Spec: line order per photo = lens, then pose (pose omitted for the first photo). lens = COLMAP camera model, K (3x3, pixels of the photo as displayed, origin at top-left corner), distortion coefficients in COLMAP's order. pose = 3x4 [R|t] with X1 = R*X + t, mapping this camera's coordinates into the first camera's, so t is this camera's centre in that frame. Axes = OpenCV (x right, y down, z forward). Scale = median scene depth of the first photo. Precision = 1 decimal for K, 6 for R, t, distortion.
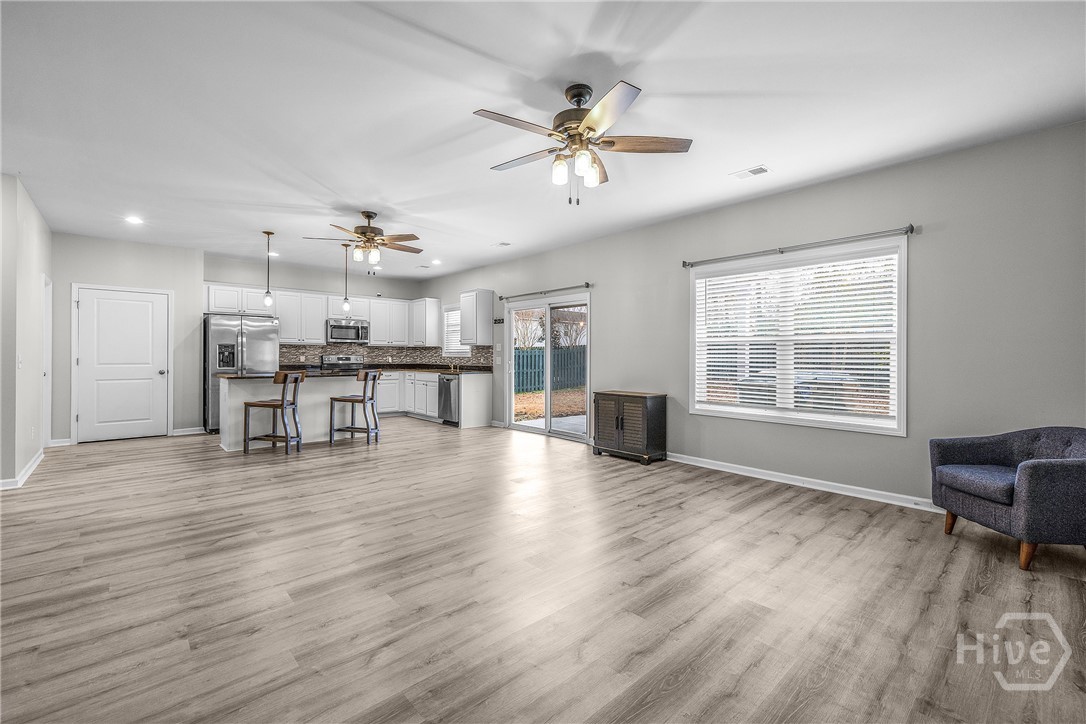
lens RADIAL K [[459.0, 0, 545.9], [0, 459.0, 359.3], [0, 0, 1]] dist [-0.000690, -0.000118]
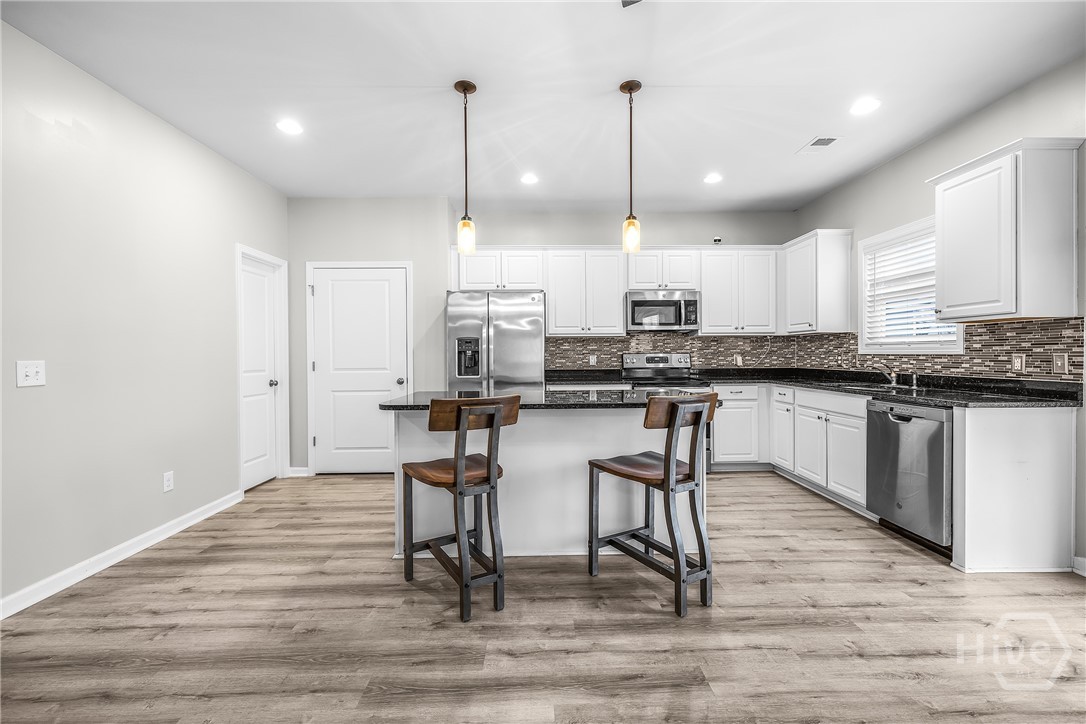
lens RADIAL K [[459.0, 0, 545.9], [0, 459.0, 359.3], [0, 0, 1]] dist [-0.000690, -0.000118]
pose [[0.750481, -0.002864, -0.660886, -0.192171], [0.006553, 0.999974, 0.003109, -0.004852], [0.660860, -0.006664, 0.750480, 0.556587]]
